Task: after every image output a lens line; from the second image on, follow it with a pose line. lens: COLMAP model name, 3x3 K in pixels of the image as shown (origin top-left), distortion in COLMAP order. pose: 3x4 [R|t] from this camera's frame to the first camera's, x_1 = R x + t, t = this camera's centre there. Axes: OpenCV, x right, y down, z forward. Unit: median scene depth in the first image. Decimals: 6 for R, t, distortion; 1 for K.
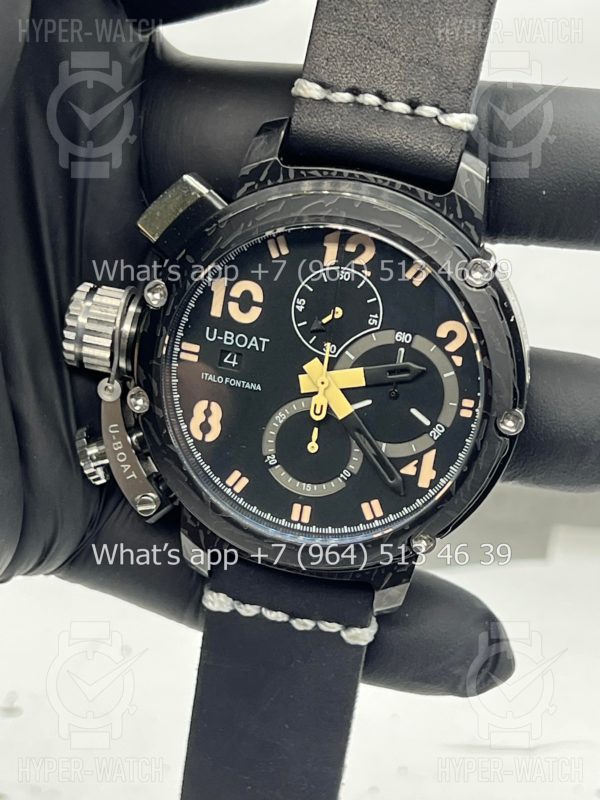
lens RADIAL K [[1870.8, 0, 297.9], [0, 1870.8, 402.7], [0, 0, 1]] dist [0.291901, 0.000000]
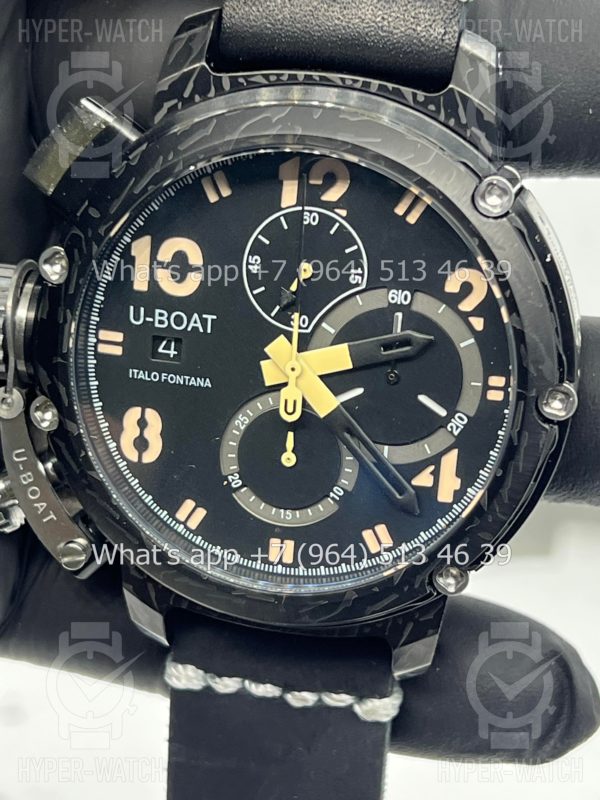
lens RADIAL K [[1870.8, 0, 298.3], [0, 1870.8, 398.8], [0, 0, 1]] dist [0.291901, 0.000000]
pose [[0.996088, -0.080948, -0.035428, 0.039389], [0.080727, 0.996707, -0.007627, 0.006341], [0.035929, 0.004738, 0.999343, 0.274785]]
